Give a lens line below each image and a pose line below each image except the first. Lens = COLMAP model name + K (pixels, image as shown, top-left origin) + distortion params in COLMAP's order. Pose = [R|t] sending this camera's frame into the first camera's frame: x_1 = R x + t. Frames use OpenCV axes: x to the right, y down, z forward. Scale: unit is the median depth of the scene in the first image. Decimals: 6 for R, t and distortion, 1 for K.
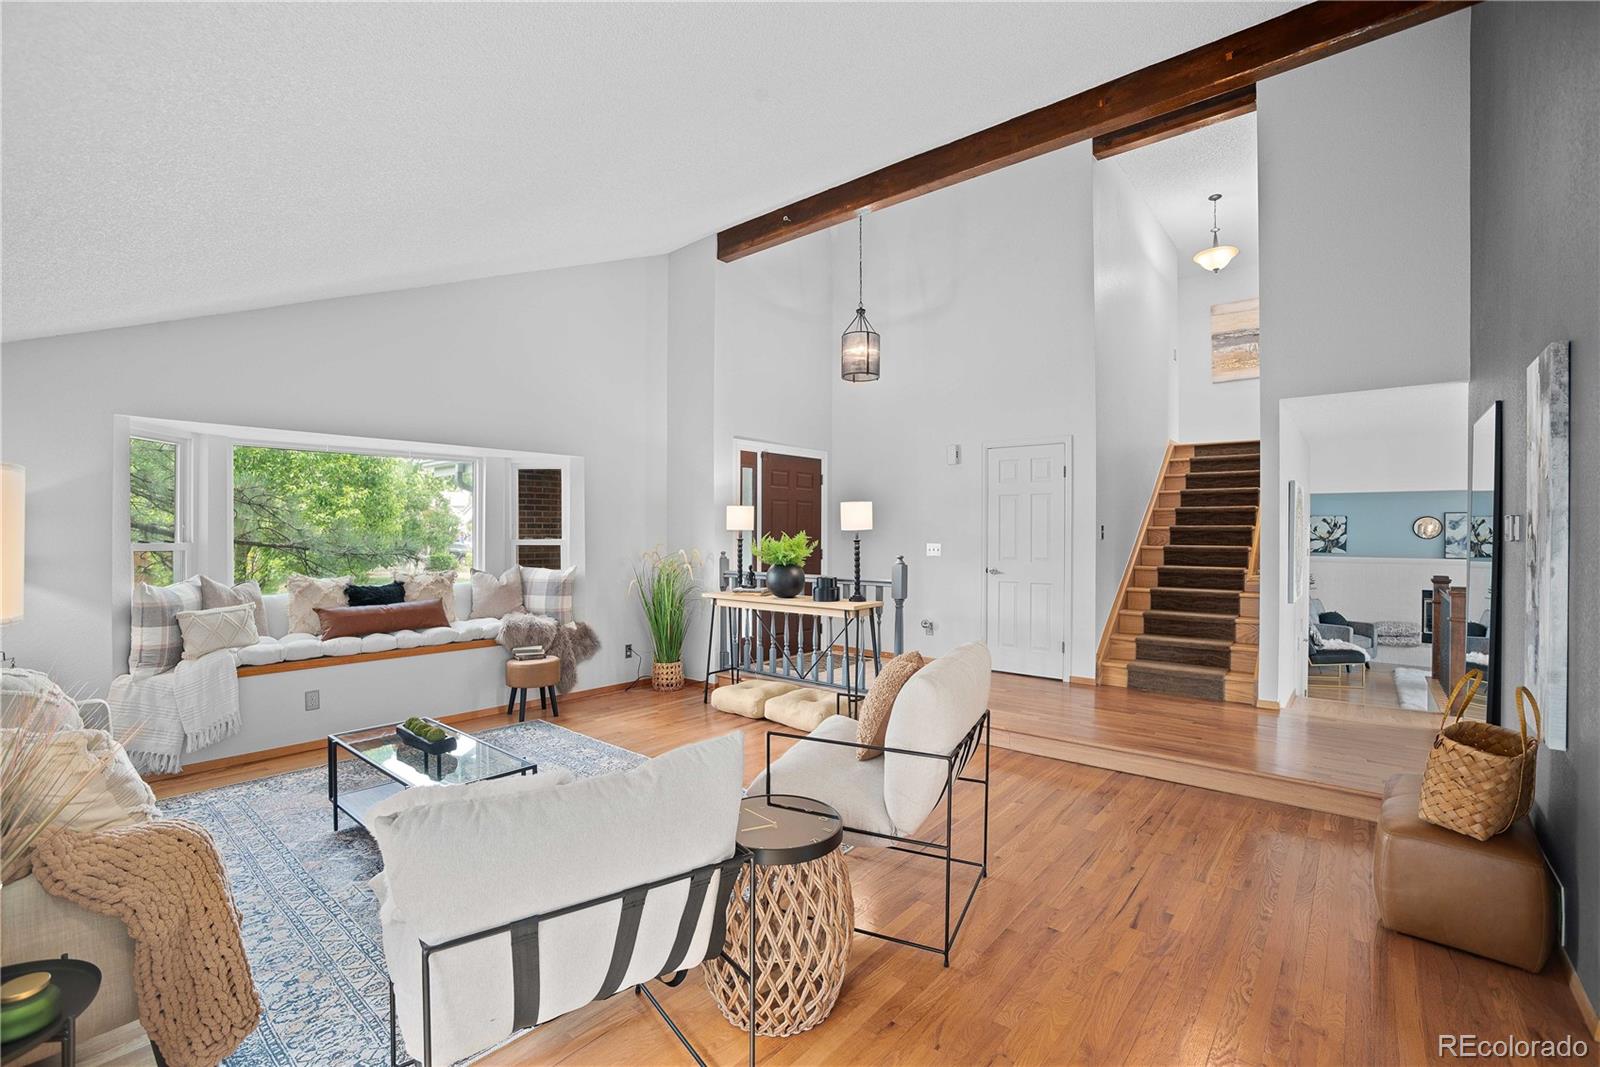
lens RADIAL K [[701.2, 0, 794.5], [0, 701.2, 533.5], [0, 0, 1]] dist [-0.046507, 0.009311]
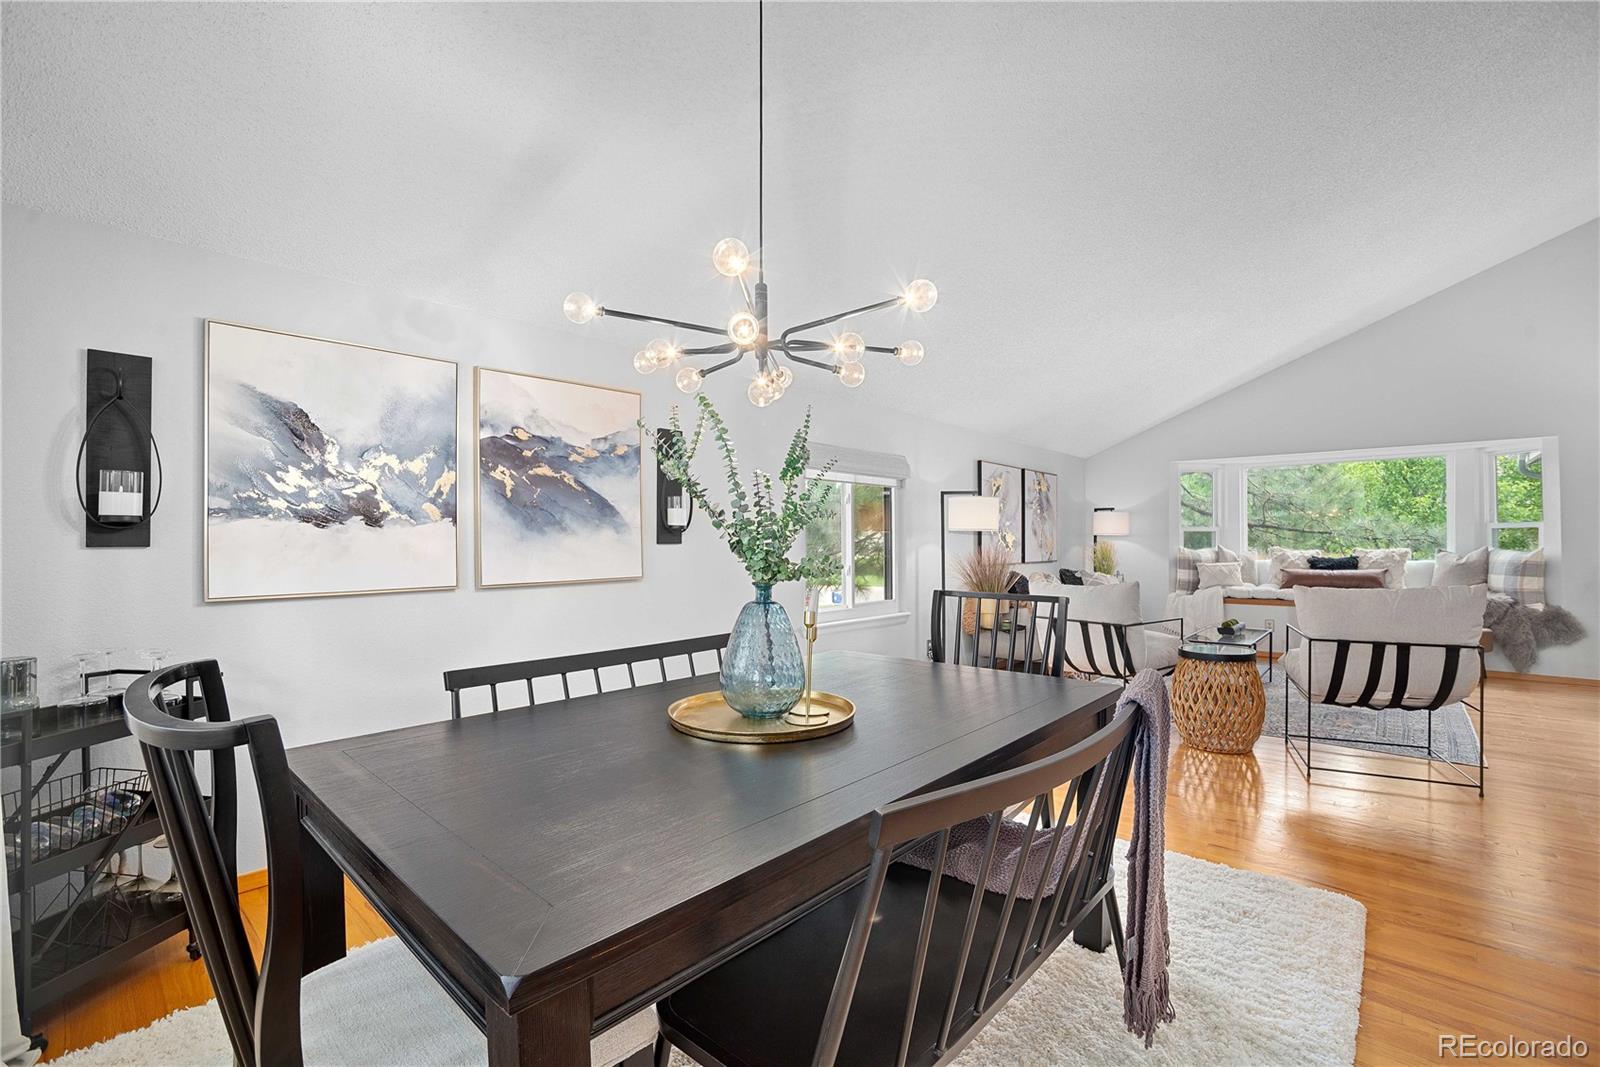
lens RADIAL K [[701.2, 0, 796.8], [0, 701.2, 538.0], [0, 0, 1]] dist [-0.046507, 0.009311]
pose [[-0.035821, -0.007647, -0.999329, 0.821090], [0.002264, 0.999968, -0.007733, 0.046673], [0.999356, -0.002540, -0.035803, -0.027815]]
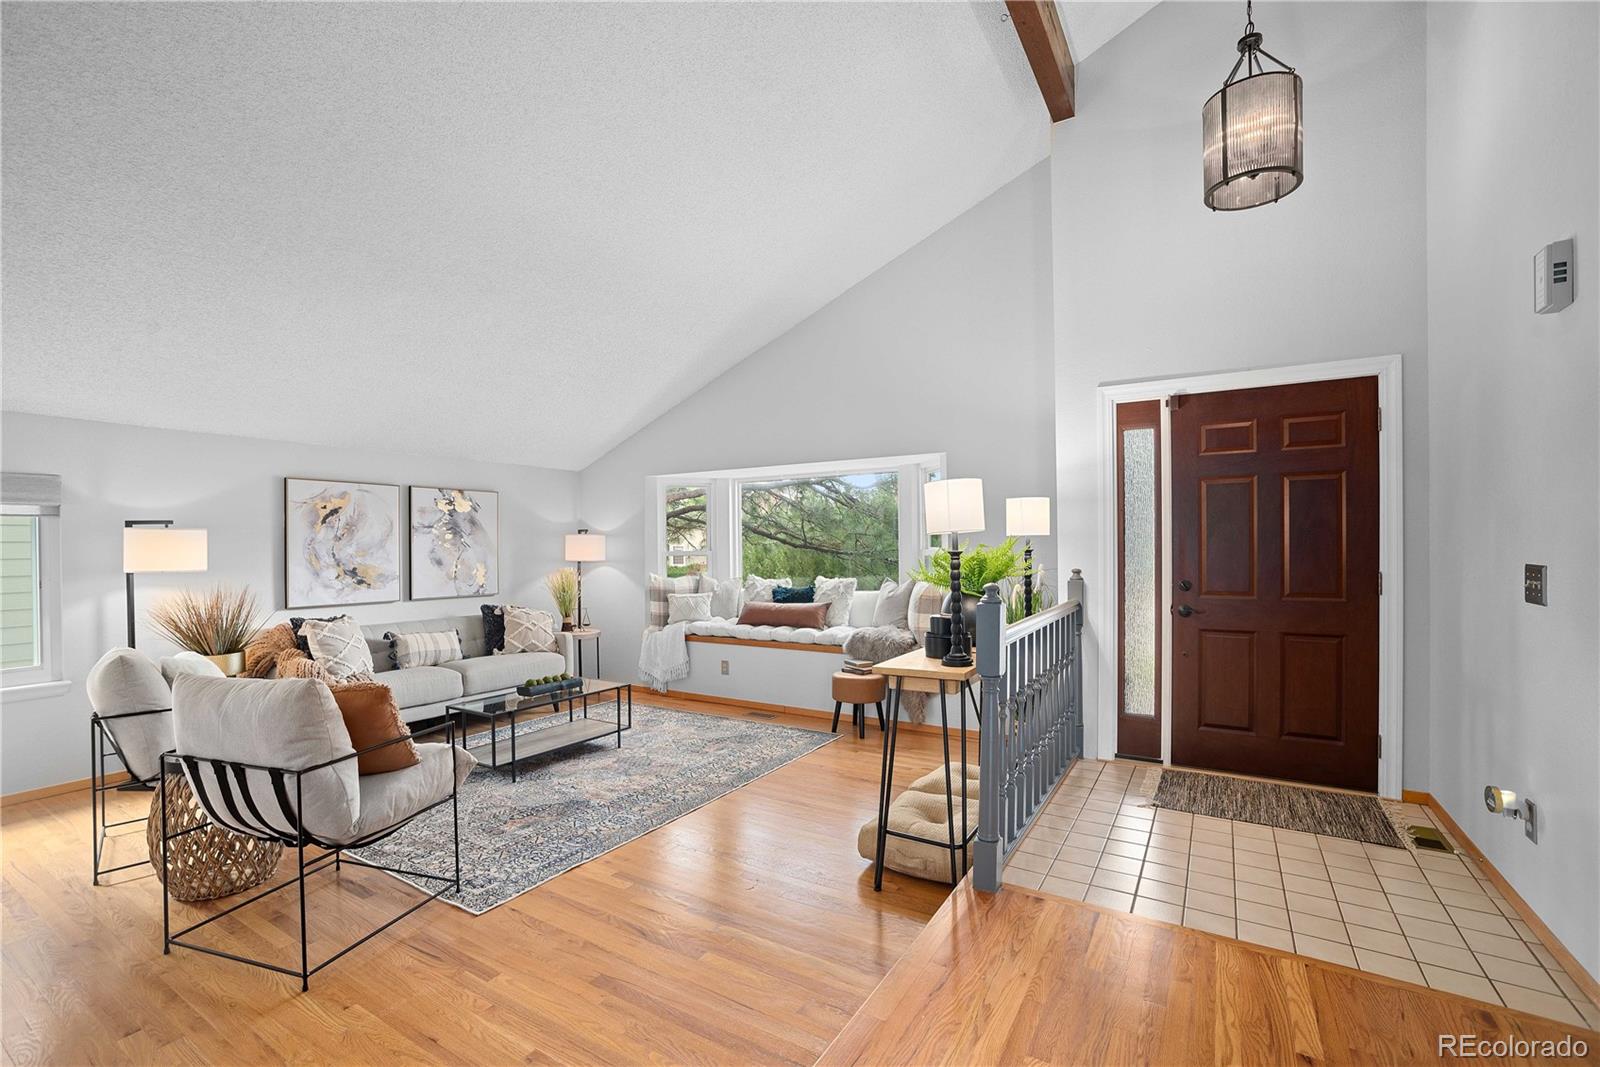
lens RADIAL K [[701.2, 0, 796.3], [0, 701.2, 543.7], [0, 0, 1]] dist [-0.046507, 0.009311]
pose [[0.144123, -0.008715, -0.989521, 0.631657], [0.005567, 0.999953, -0.007996, 0.007487], [0.989544, -0.004356, 0.144165, 0.842912]]
